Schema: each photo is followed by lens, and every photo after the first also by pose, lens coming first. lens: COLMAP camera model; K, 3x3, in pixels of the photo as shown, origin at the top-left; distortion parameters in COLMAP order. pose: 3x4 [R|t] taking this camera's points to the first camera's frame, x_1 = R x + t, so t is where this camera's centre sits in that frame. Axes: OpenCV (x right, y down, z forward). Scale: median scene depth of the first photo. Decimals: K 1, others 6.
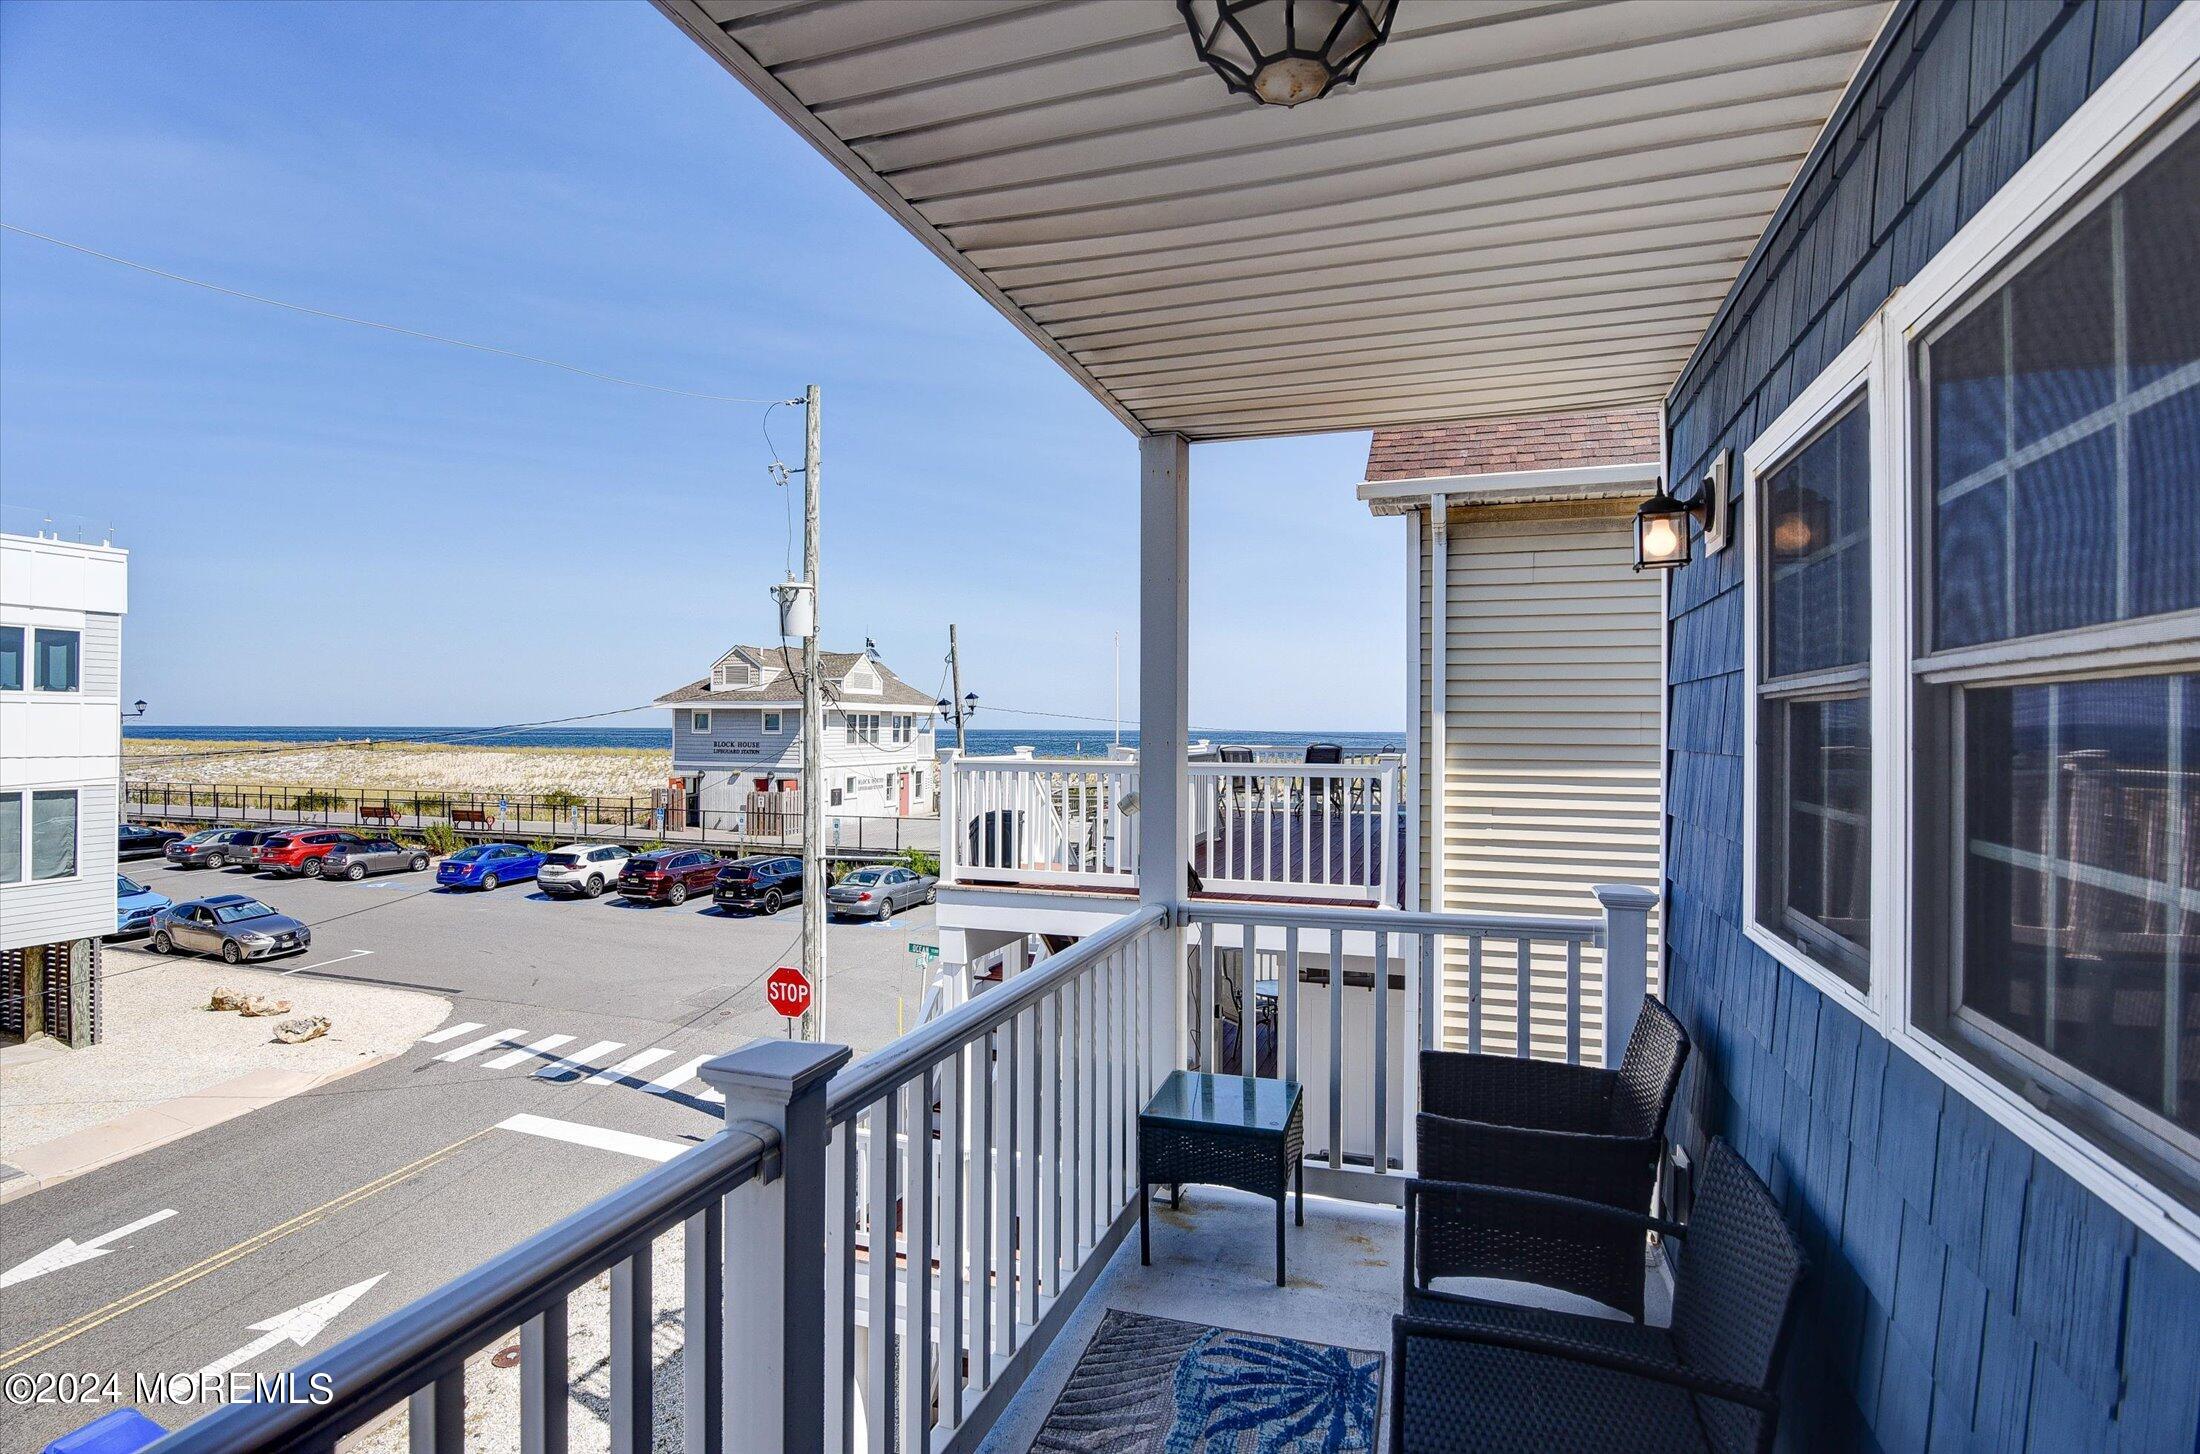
lens RADIAL K [[1089.4, 0, 1100.0], [0, 1089.4, 727.0], [0, 0, 1]] dist [-0.026189, 0.001550]
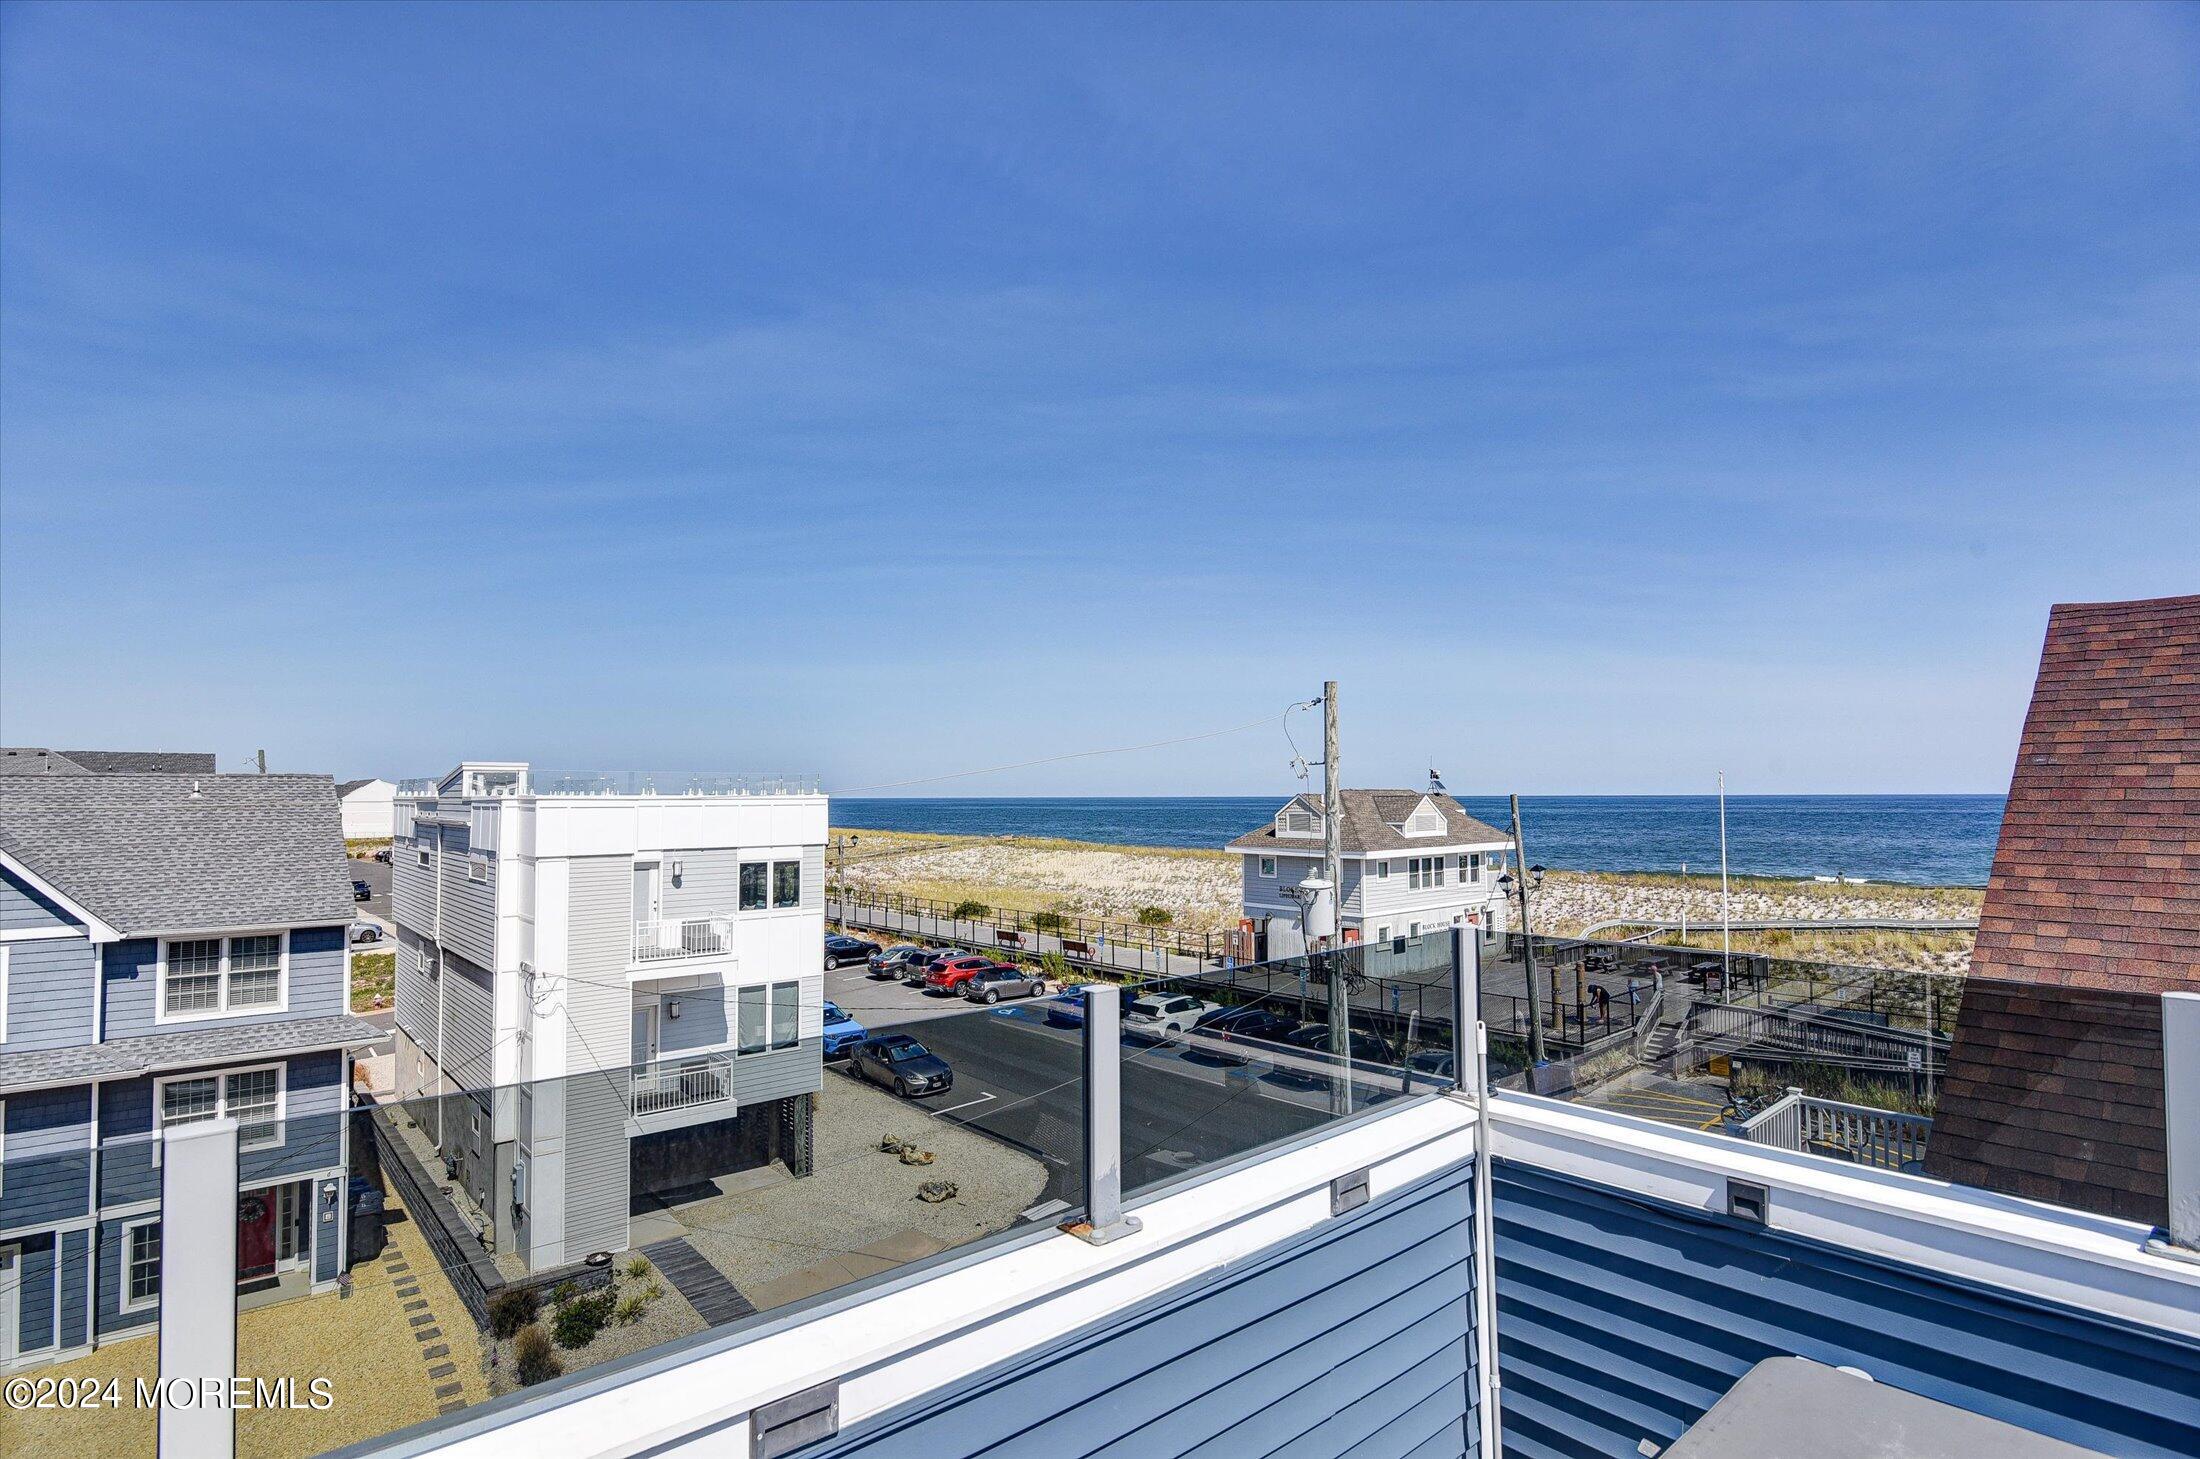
lens RADIAL K [[1088.0, 0, 1094.5], [0, 1088.0, 750.5], [0, 0, 1]] dist [-0.002261, -0.001821]
pose [[0.864064, -0.028635, -0.502567, 0.025018], [0.010398, 0.999183, -0.039053, -0.099310], [0.503274, 0.028518, 0.863656, 0.006576]]
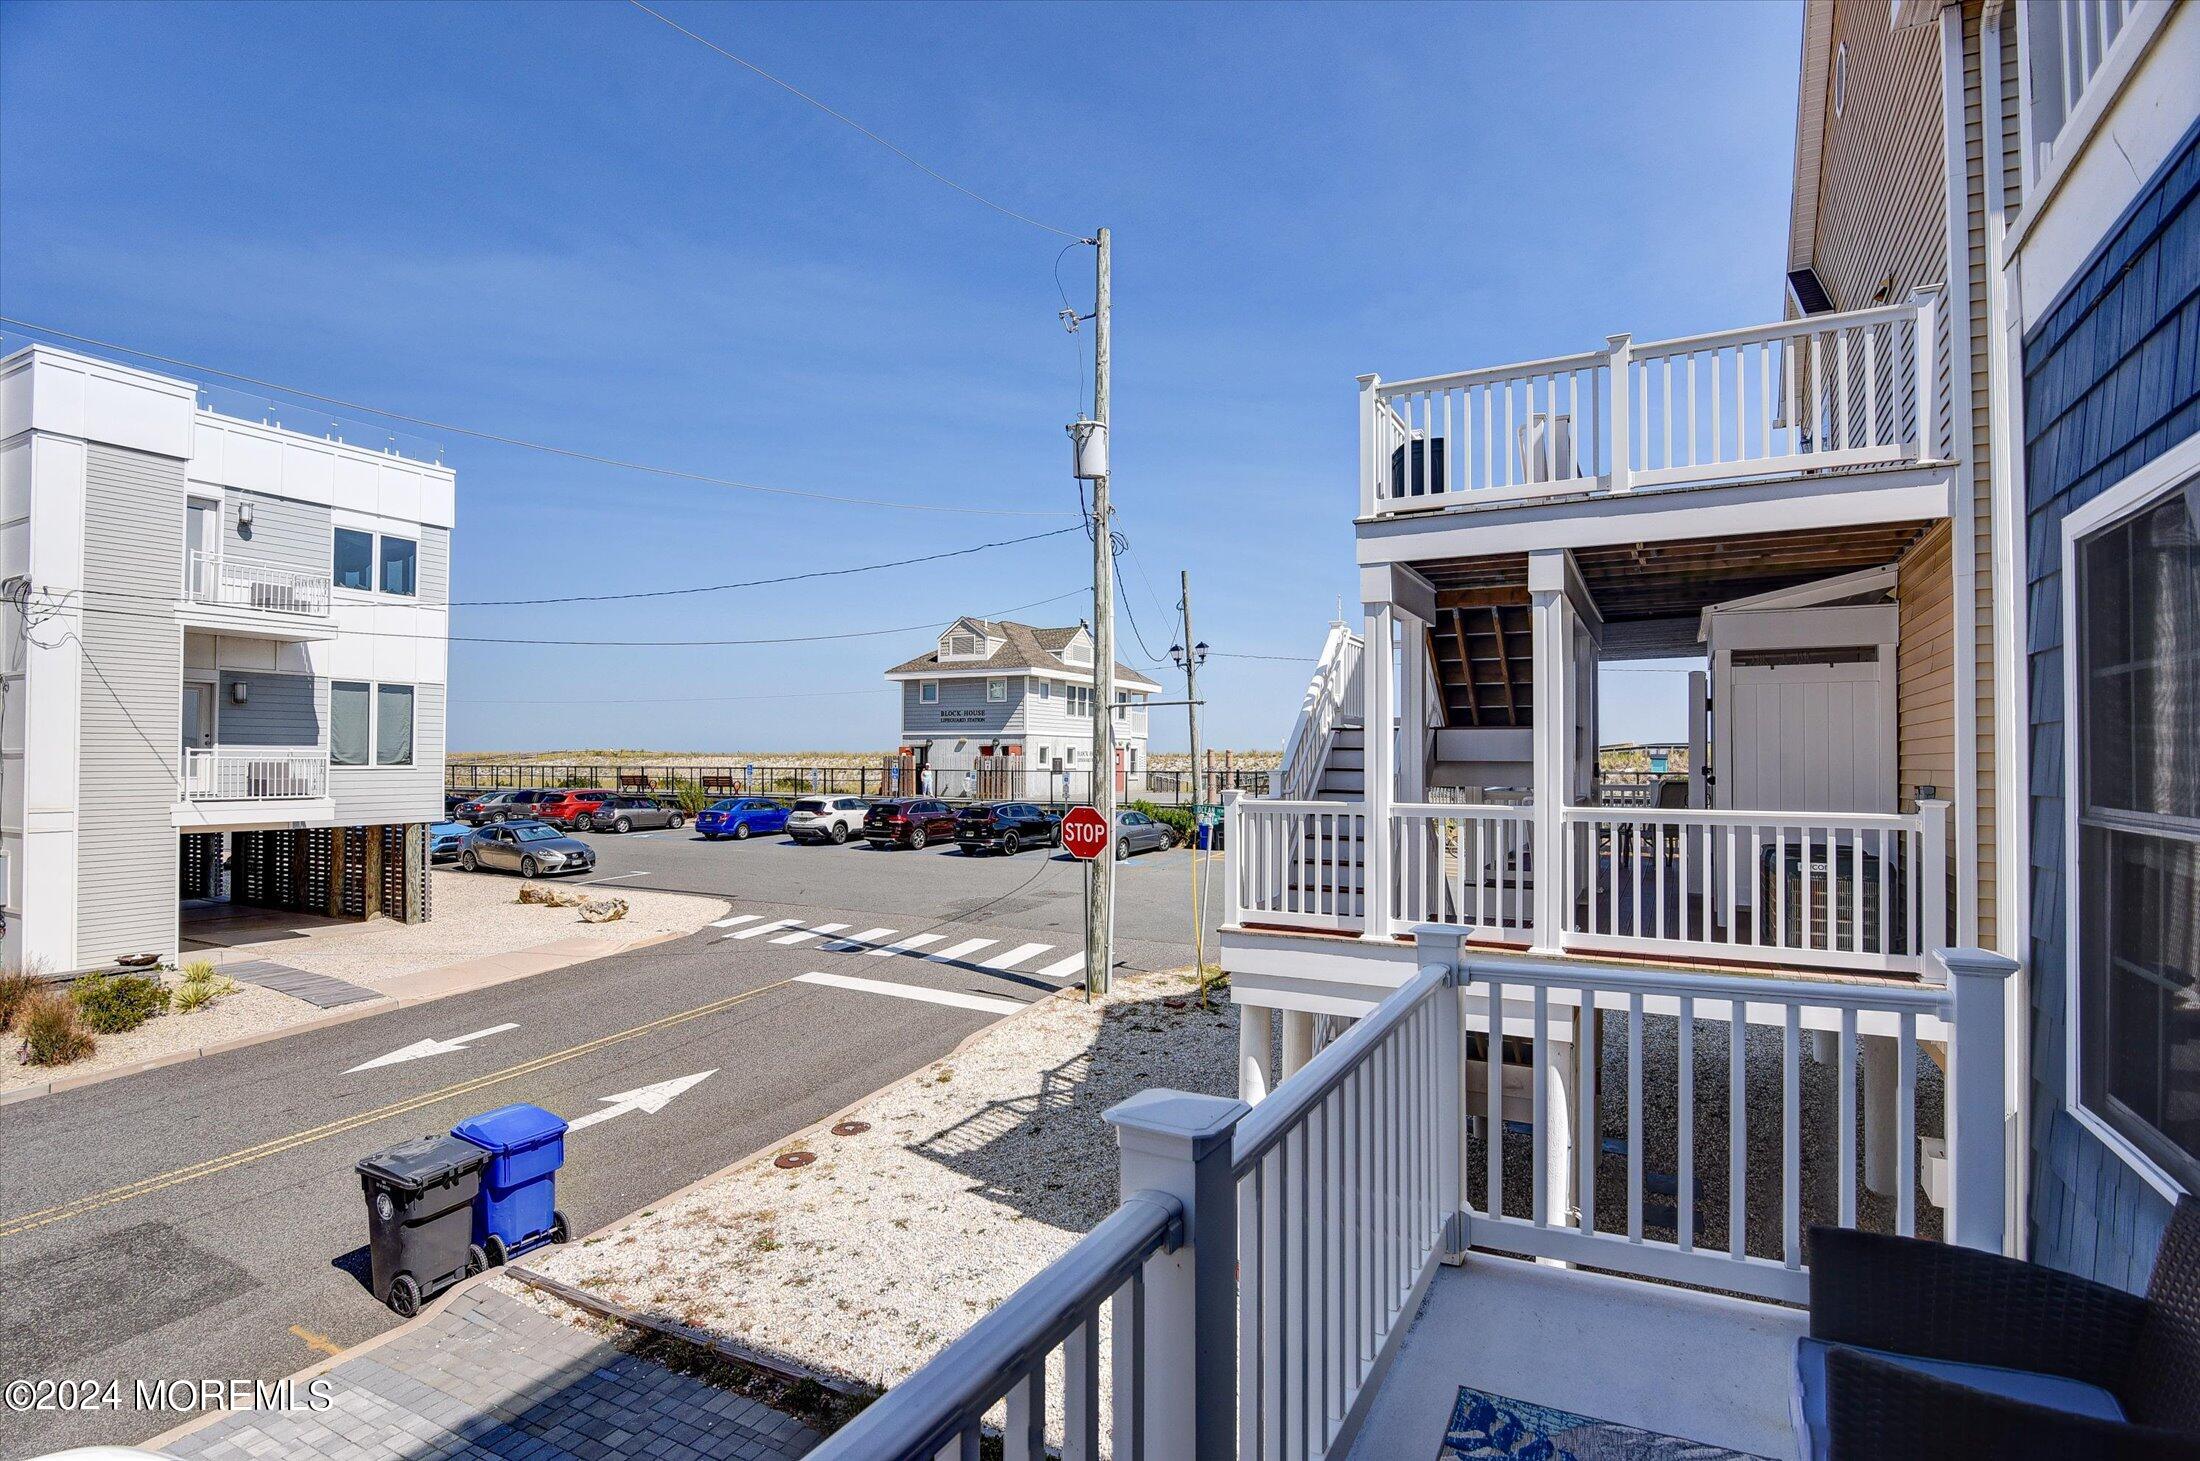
lens RADIAL K [[1088.0, 0, 1094.5], [0, 1088.0, 751.5], [0, 0, 1]] dist [-0.002261, -0.001821]
pose [[0.985812, -0.004289, -0.167801, -0.050583], [0.002320, 0.999926, -0.011929, 0.082475], [0.167840, 0.011371, 0.985749, 0.011592]]
